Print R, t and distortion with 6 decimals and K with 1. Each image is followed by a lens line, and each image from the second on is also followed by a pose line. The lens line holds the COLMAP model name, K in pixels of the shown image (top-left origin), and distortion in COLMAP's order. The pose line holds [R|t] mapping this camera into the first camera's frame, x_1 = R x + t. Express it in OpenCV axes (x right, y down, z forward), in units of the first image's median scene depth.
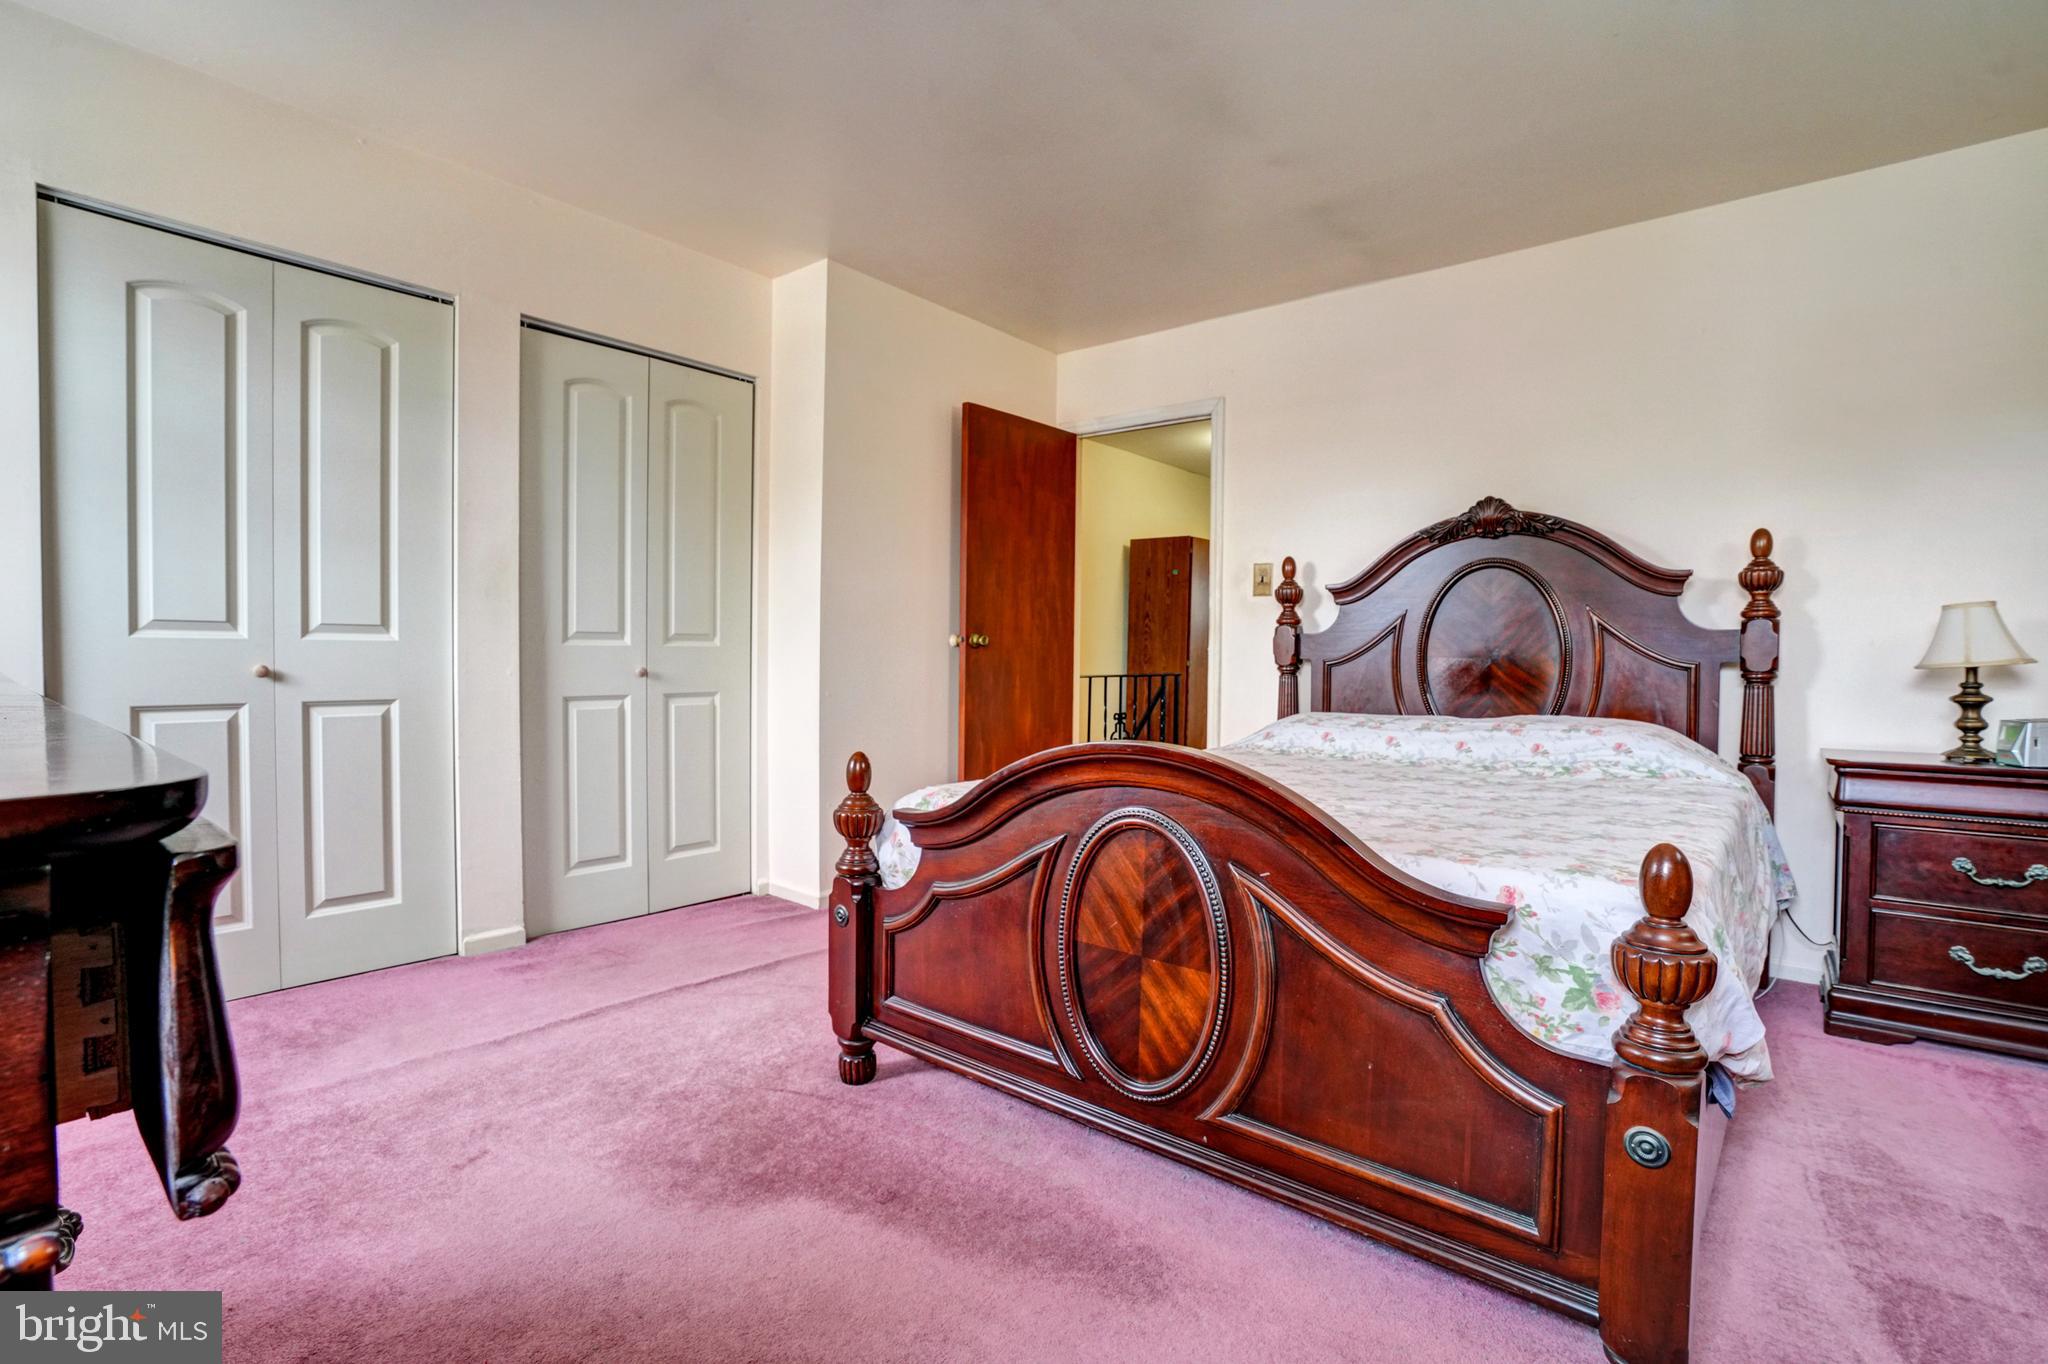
lens RADIAL K [[944.6, 0, 1021.5], [0, 944.6, 681.4], [0, 0, 1]] dist [-0.063165, 0.024543]
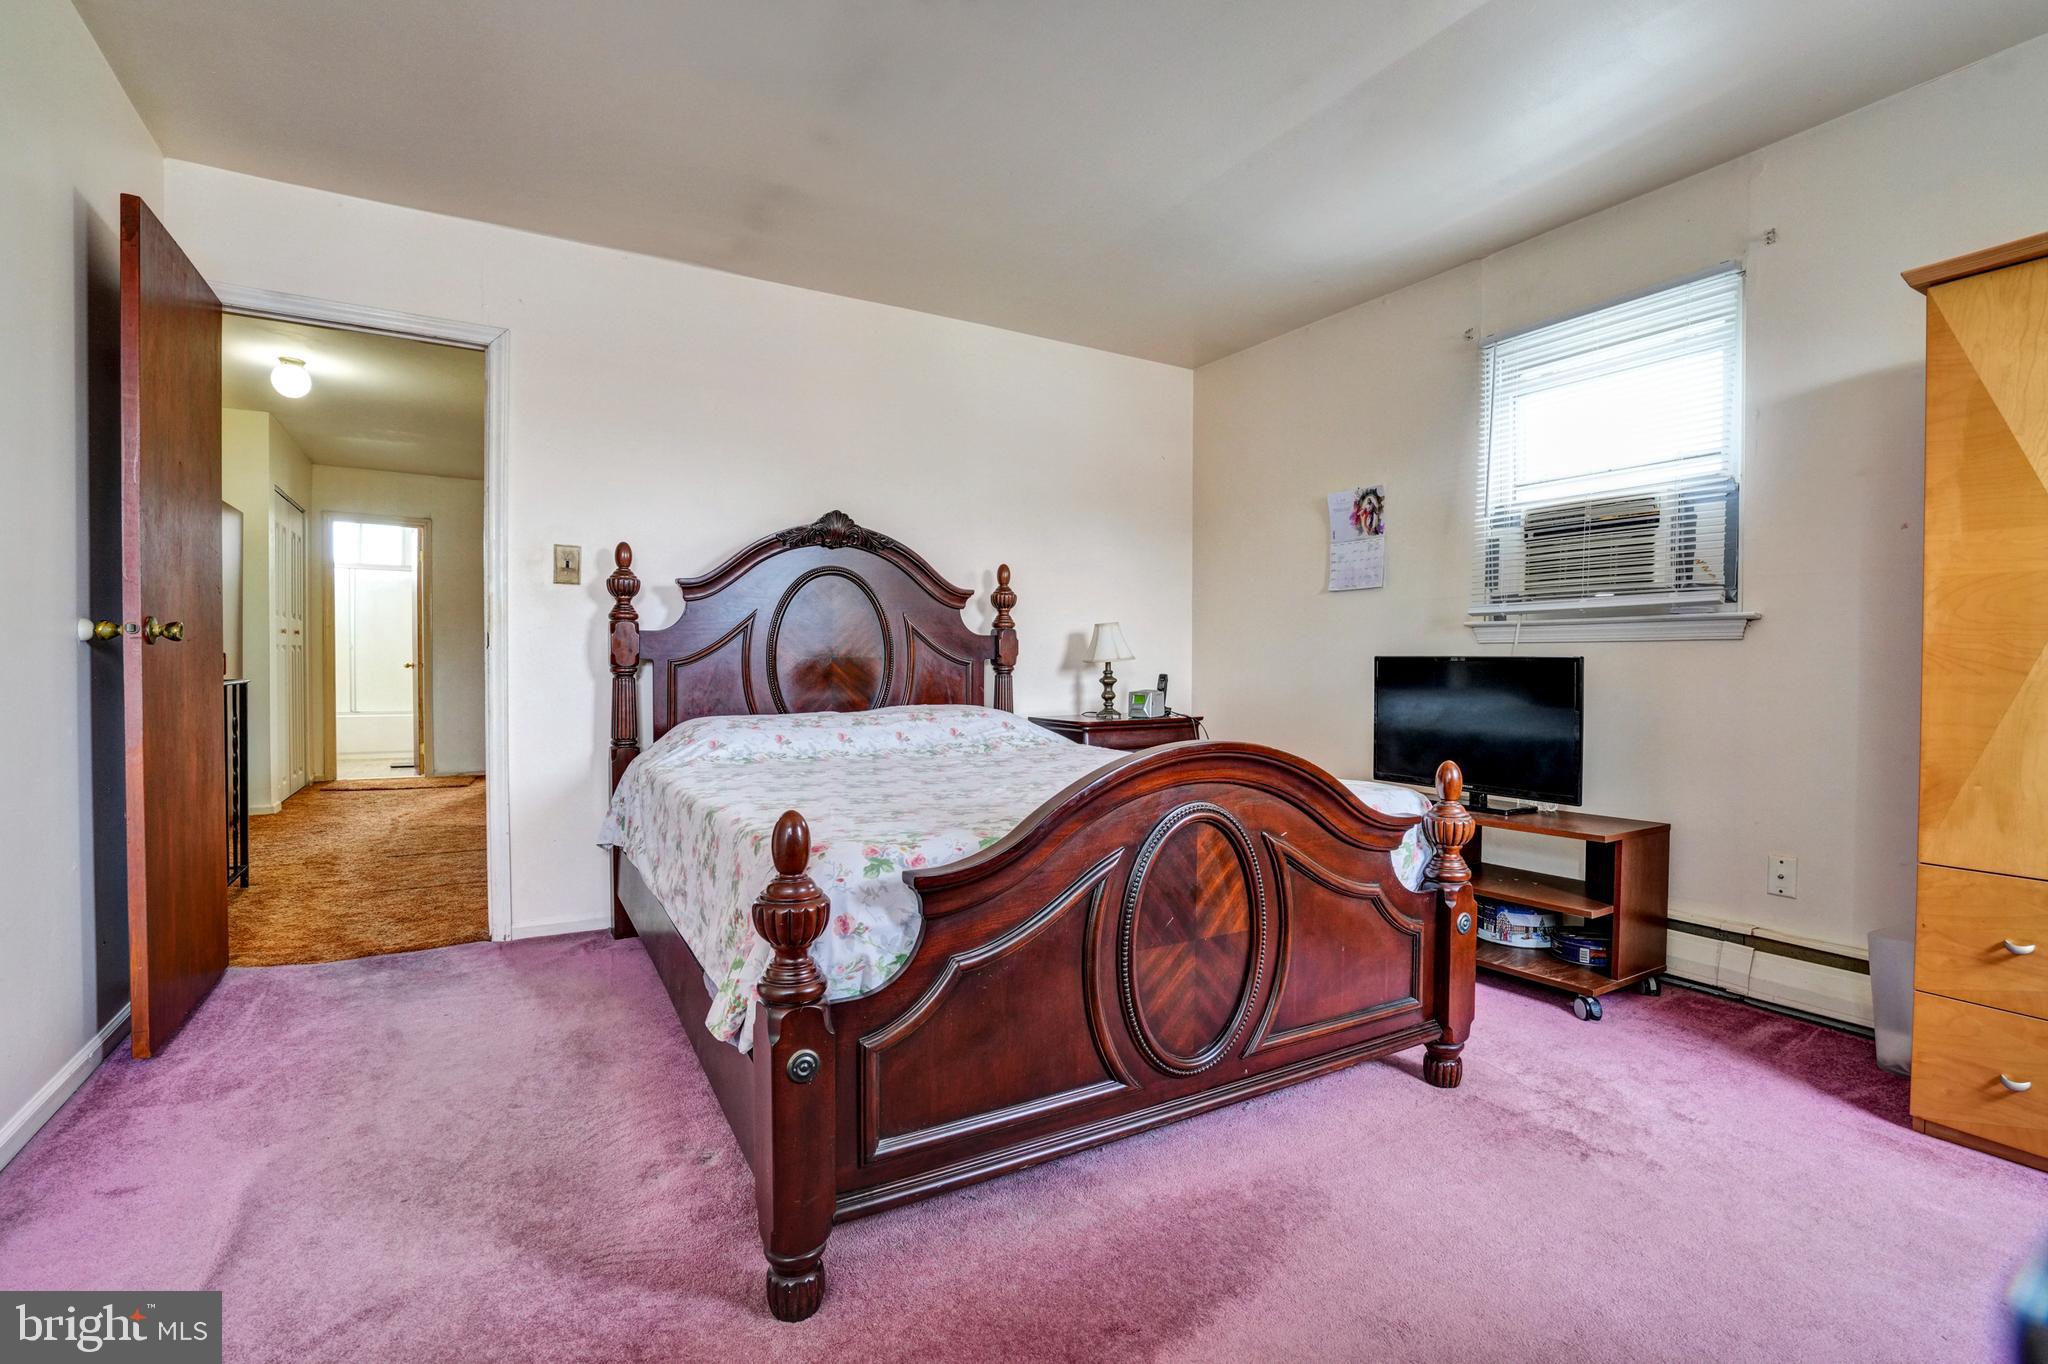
lens RADIAL K [[944.6, 0, 1021.5], [0, 944.6, 681.4], [0, 0, 1]] dist [-0.063165, 0.024543]
pose [[0.341299, -0.029404, 0.939495, -0.479671], [0.023997, 0.999457, 0.022563, -0.016231], [-0.939648, 0.014845, 0.341819, 0.416214]]
